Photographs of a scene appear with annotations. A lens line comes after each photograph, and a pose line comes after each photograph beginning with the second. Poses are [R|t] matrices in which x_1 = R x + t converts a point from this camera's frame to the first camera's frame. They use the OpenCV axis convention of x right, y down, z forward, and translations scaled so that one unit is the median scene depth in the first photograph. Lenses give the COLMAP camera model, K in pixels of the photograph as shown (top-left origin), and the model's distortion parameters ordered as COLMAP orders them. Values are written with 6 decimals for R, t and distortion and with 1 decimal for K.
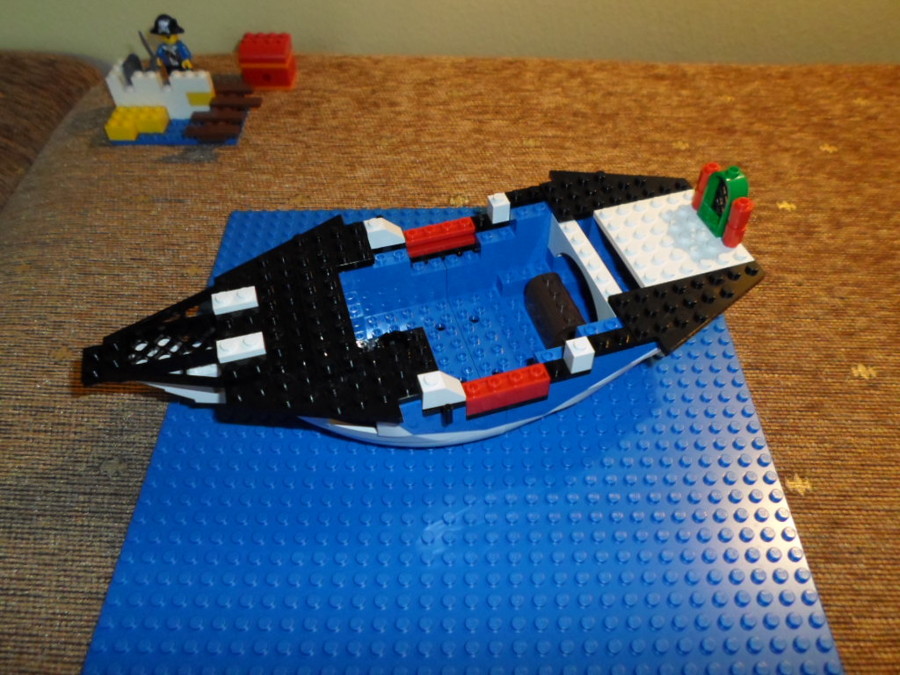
lens RADIAL K [[673.9, 0, 450.6], [0, 673.9, 339.1], [0, 0, 1]] dist [-0.032443, 0.002850]
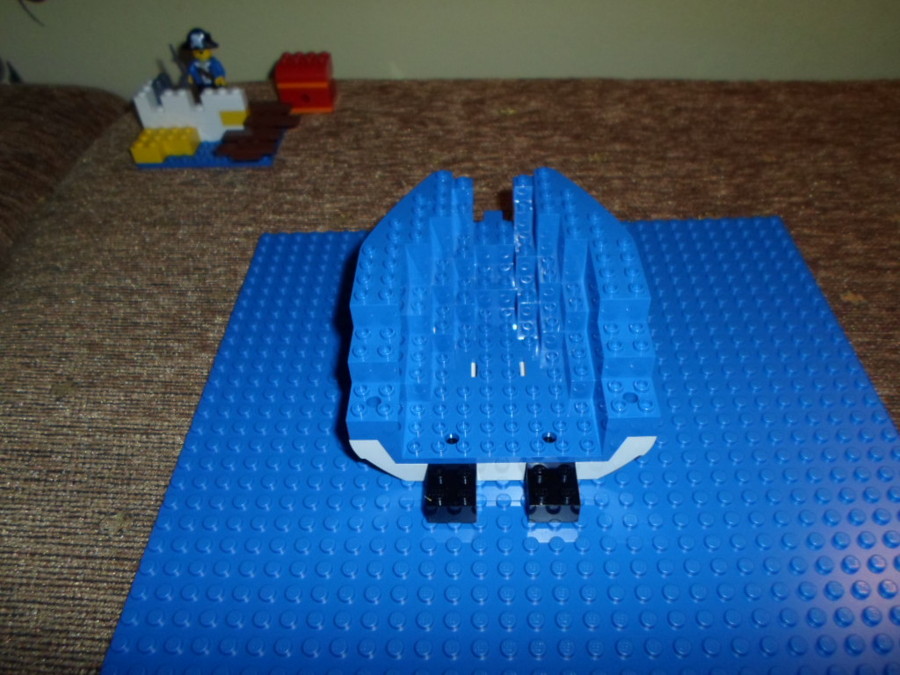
lens RADIAL K [[673.9, 0, 452.6], [0, 673.9, 339.2], [0, 0, 1]] dist [-0.032443, 0.002850]
pose [[0.999225, -0.007578, -0.038616, -0.043059], [0.004206, 0.996227, -0.086681, 0.027021], [0.039127, 0.086452, 0.995487, 0.128651]]
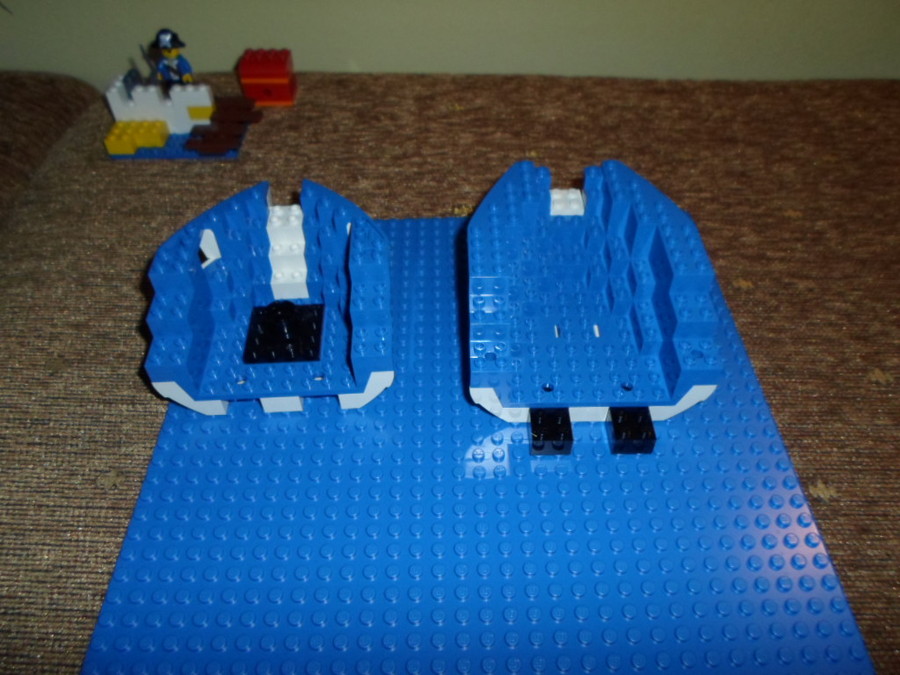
lens RADIAL K [[673.9, 0, 449.7], [0, 673.9, 336.7], [0, 0, 1]] dist [-0.032443, 0.002850]
pose [[0.999932, -0.008325, 0.008124, -0.016271], [0.008683, 0.998948, -0.045019, 0.022856], [-0.007741, 0.045086, 0.998953, 0.019487]]
